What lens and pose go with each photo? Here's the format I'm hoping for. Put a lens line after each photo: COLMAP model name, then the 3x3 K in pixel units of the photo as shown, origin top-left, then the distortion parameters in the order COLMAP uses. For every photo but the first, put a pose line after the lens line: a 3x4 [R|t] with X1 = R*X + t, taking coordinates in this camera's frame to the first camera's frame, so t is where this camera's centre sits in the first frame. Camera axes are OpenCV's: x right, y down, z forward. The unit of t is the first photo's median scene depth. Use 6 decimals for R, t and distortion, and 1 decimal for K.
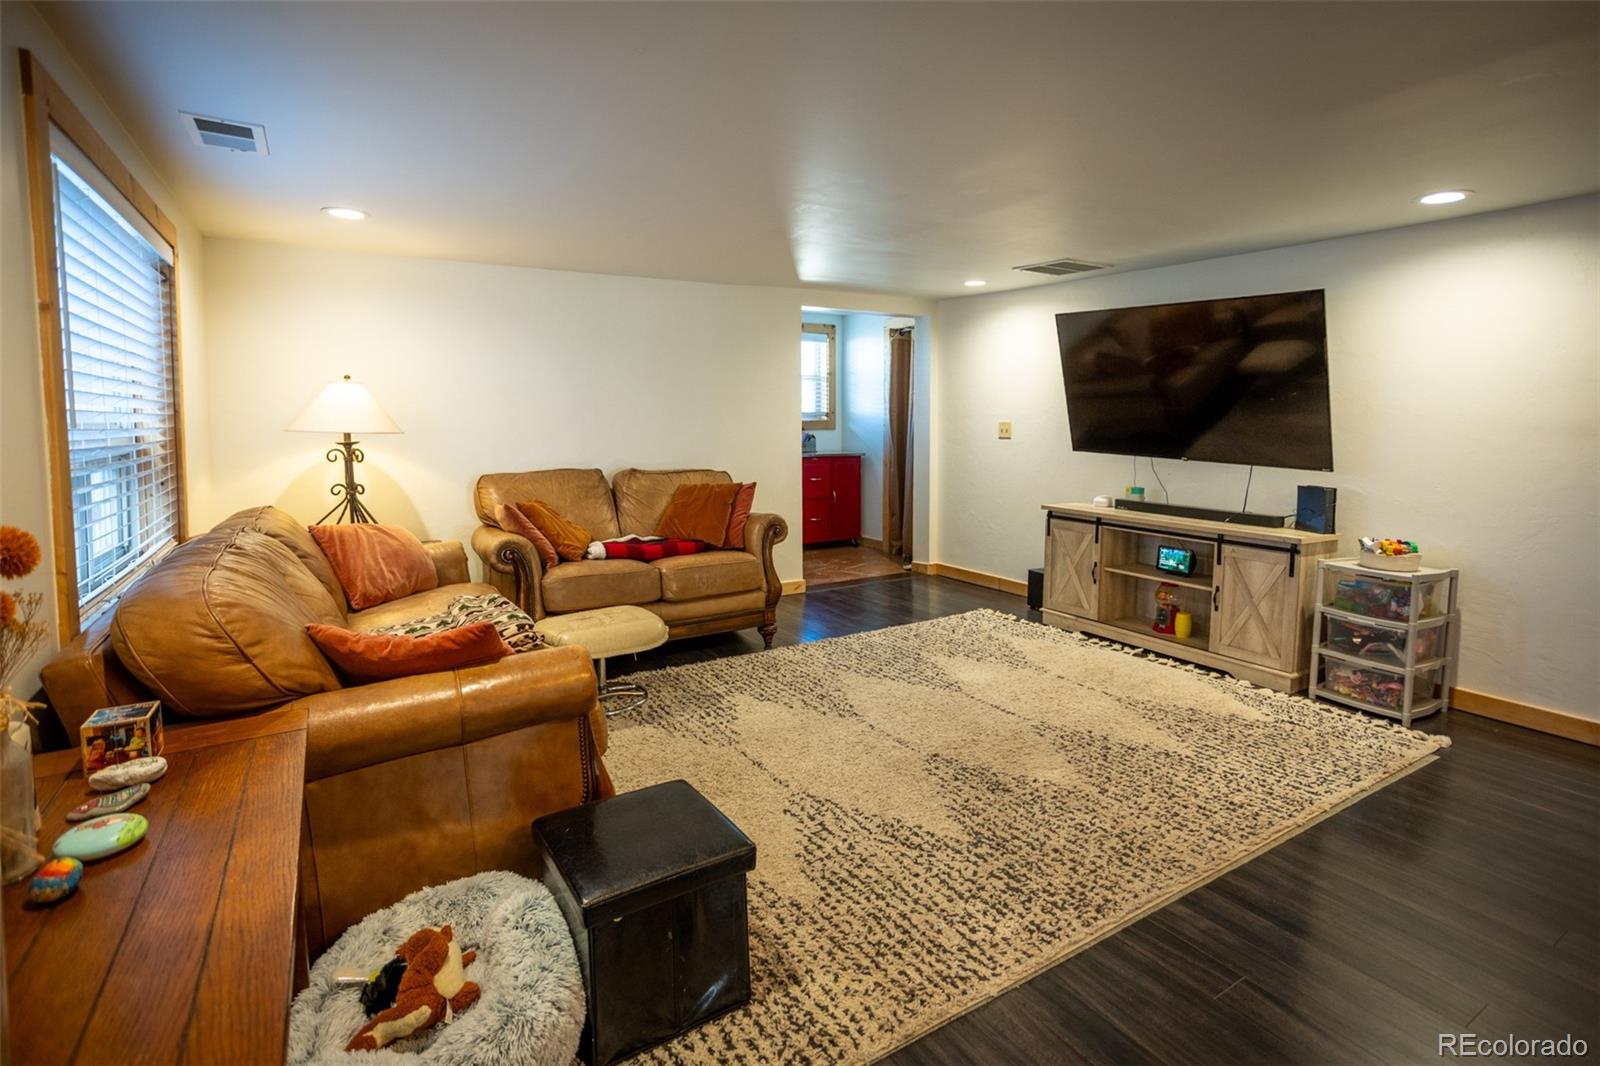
lens RADIAL K [[792.9, 0, 801.1], [0, 792.9, 465.6], [0, 0, 1]] dist [-0.034047, 0.022731]
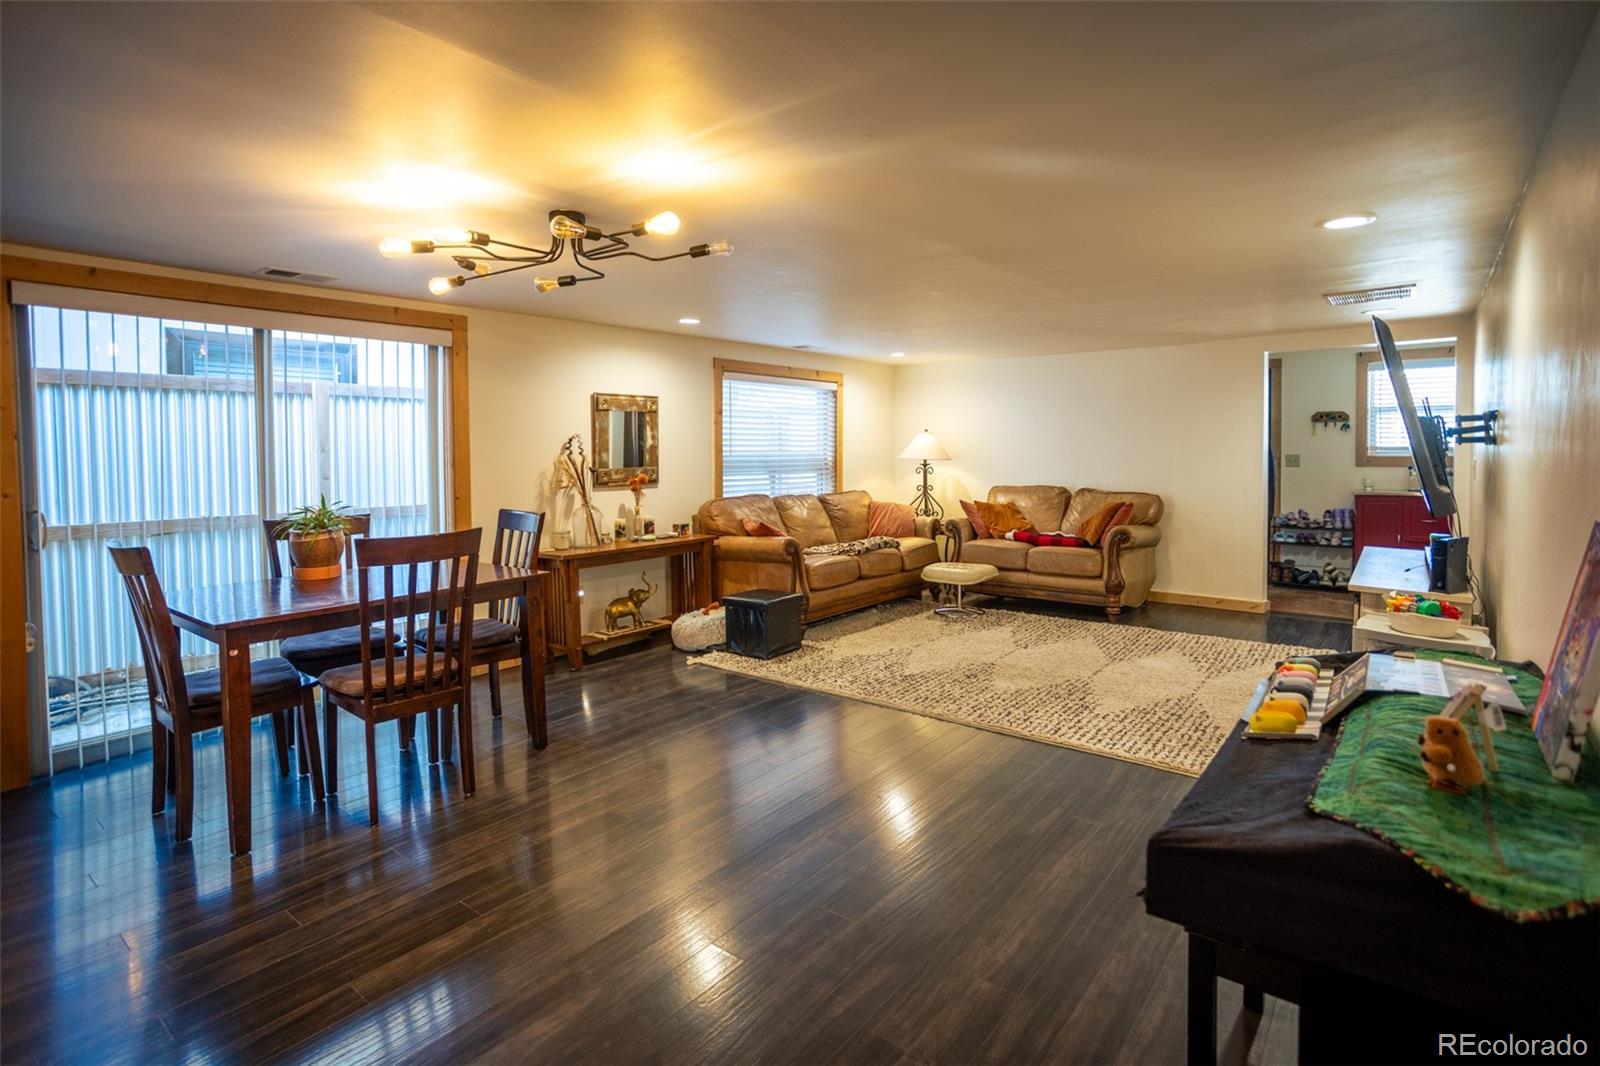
lens RADIAL K [[781.7, 0, 803.7], [0, 781.7, 463.9], [0, 0, 1]] dist [-0.068013, 0.042746]
pose [[0.341880, 0.019697, -0.939537, 1.147085], [-0.058465, 0.998289, -0.000345, -0.011965], [0.937923, 0.055048, 0.342446, 0.057708]]
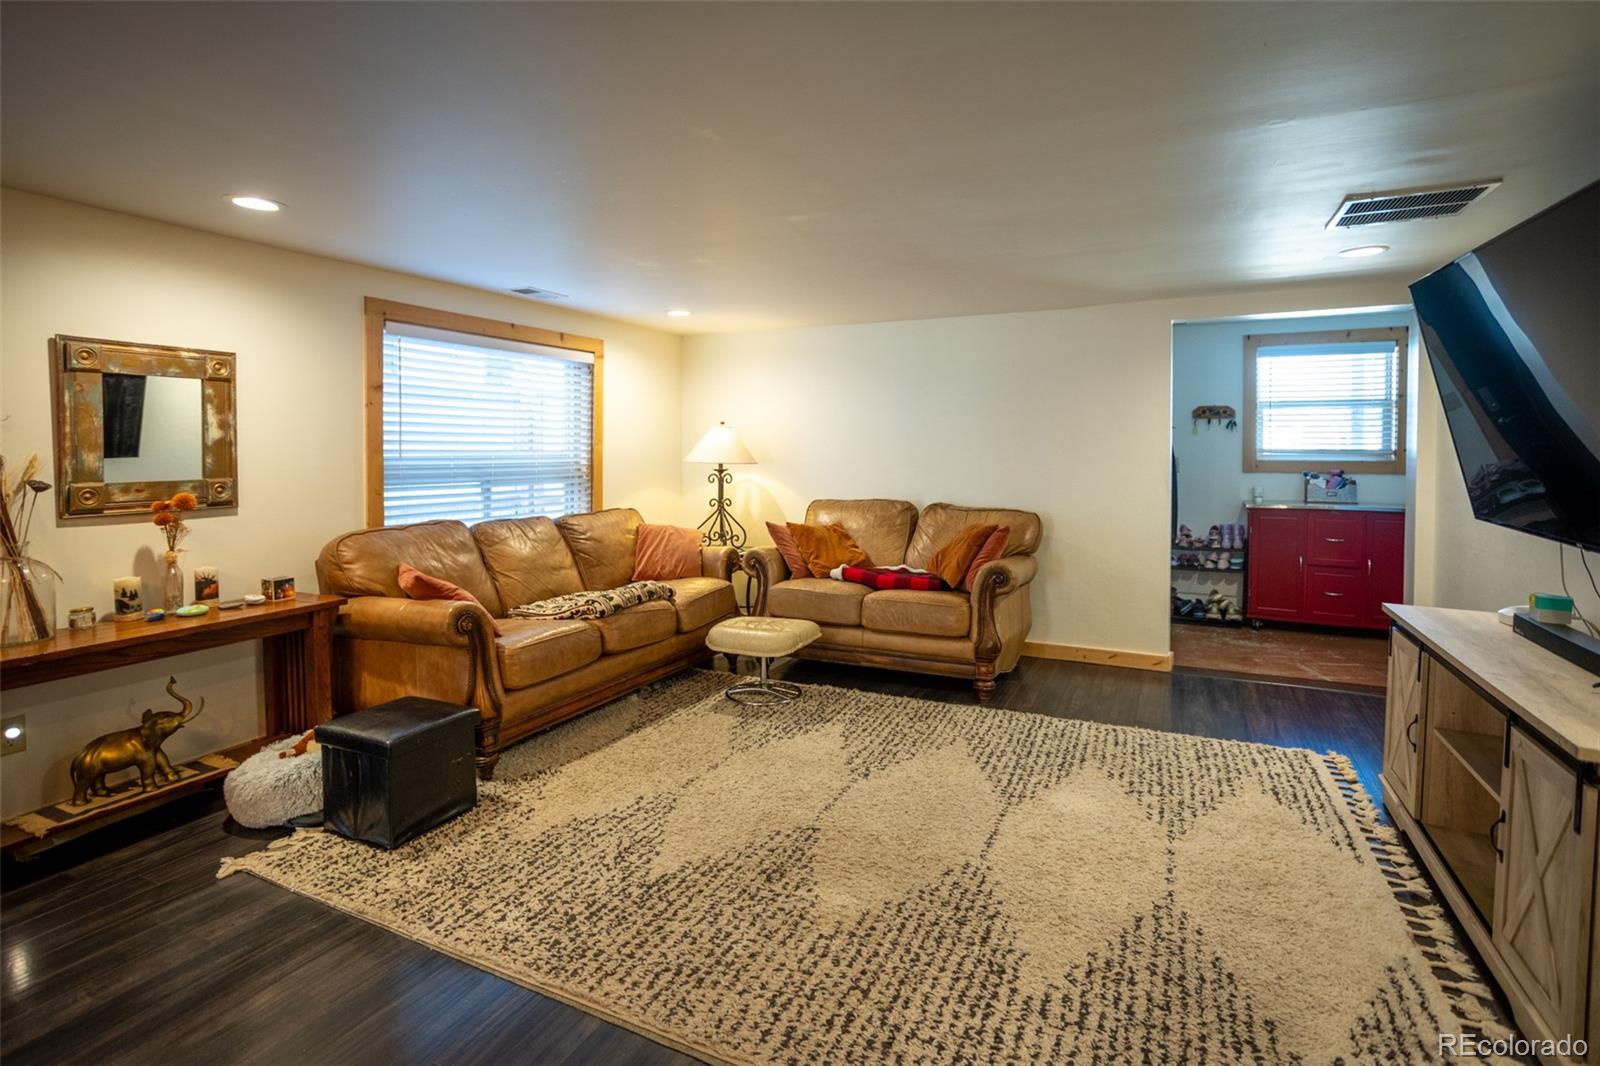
lens RADIAL K [[779.5, 0, 798.1], [0, 779.5, 466.7], [0, 0, 1]] dist [-0.048596, 0.028349]
pose [[0.539211, 0.022252, -0.841876, 0.679955], [-0.057764, 0.998274, -0.010612, -0.028384], [0.840187, 0.054352, 0.539566, 0.366915]]
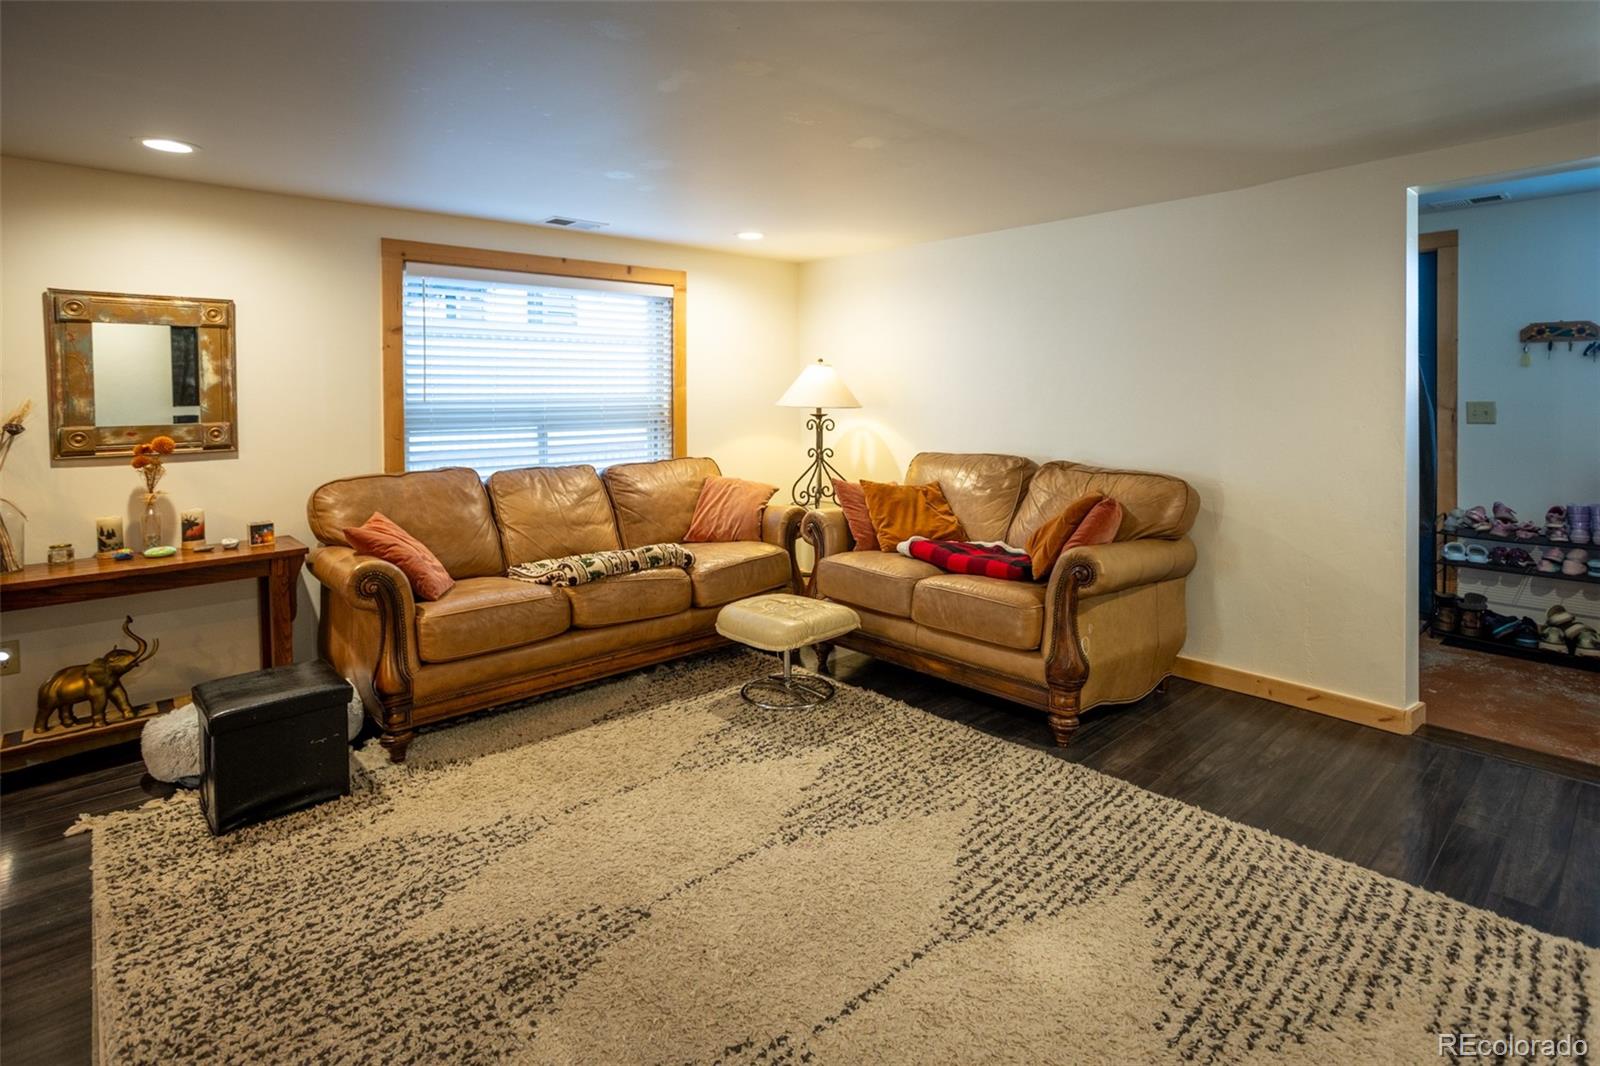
lens RADIAL K [[803.7, 0, 808.0], [0, 803.7, 394.7], [0, 0, 1]] dist [-0.030227, 0.014264]
pose [[0.202019, 0.009817, -0.979332, 0.642106], [-0.062071, 0.998068, -0.002799, -0.056435], [0.977413, 0.061353, 0.202238, 0.738016]]
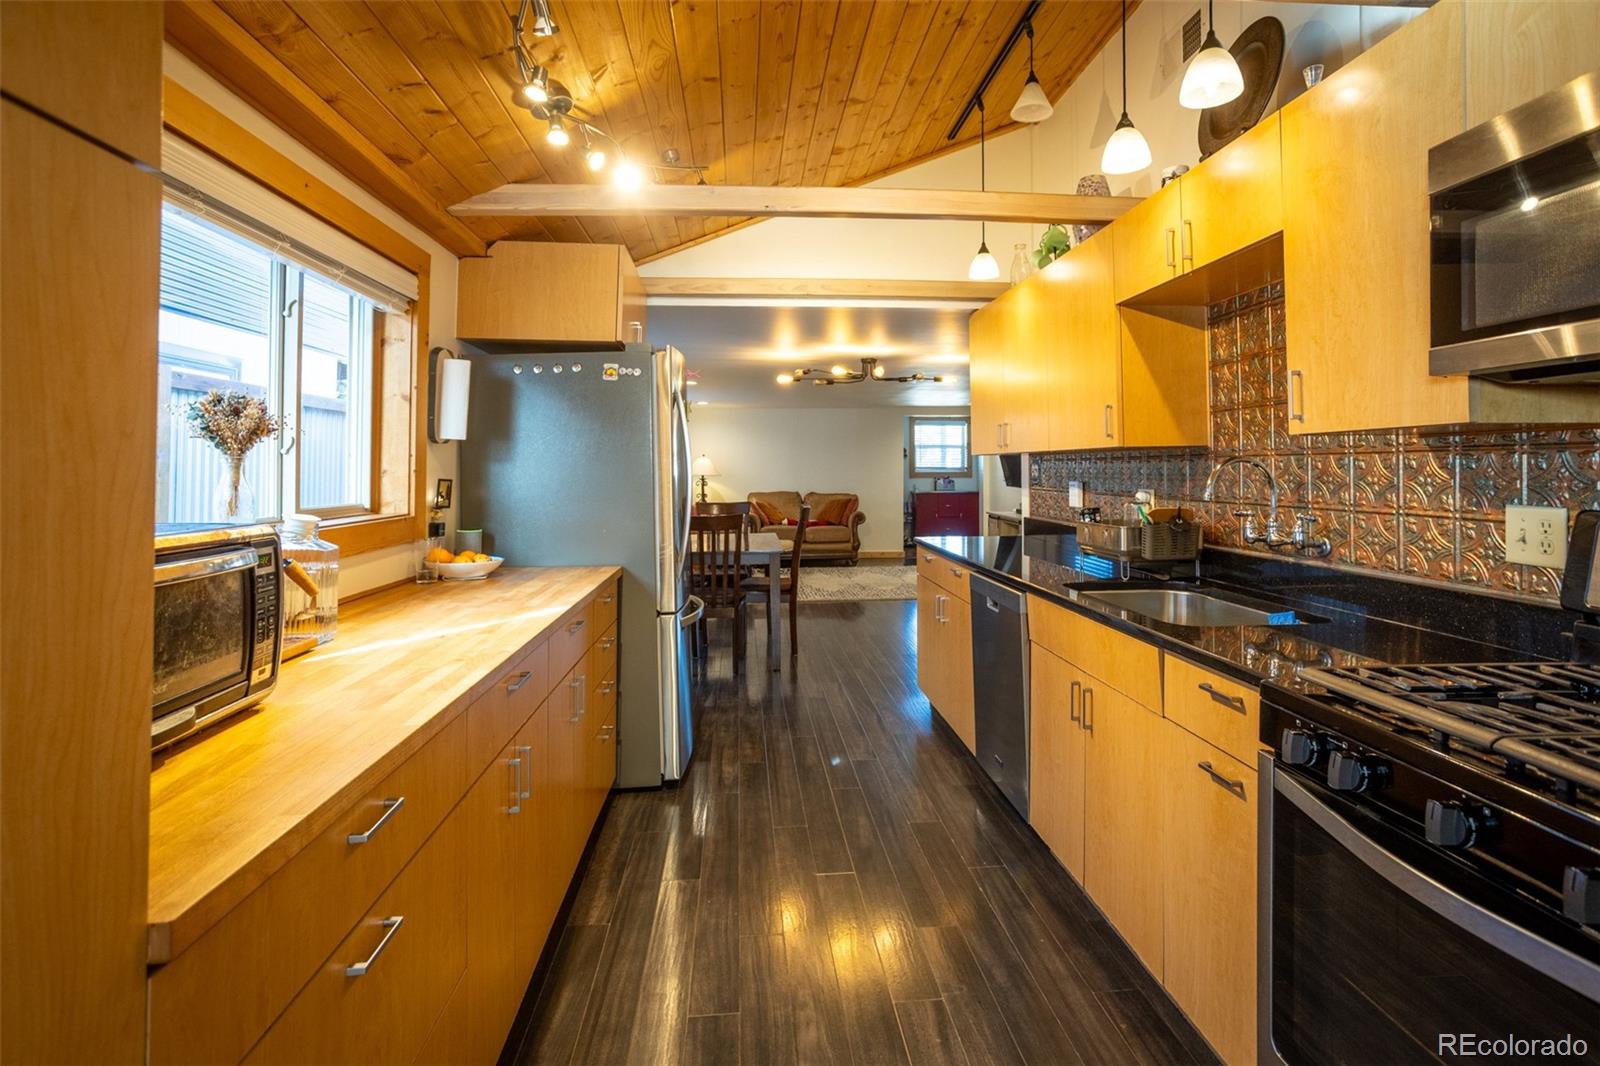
lens RADIAL K [[792.9, 0, 801.1], [0, 792.9, 465.6], [0, 0, 1]] dist [-0.034047, 0.022731]
pose [[0.889198, -0.001670, -0.457520, 1.018220], [-0.029062, 0.997768, -0.060126, 0.083680], [0.456599, 0.066761, 0.887164, -1.335524]]
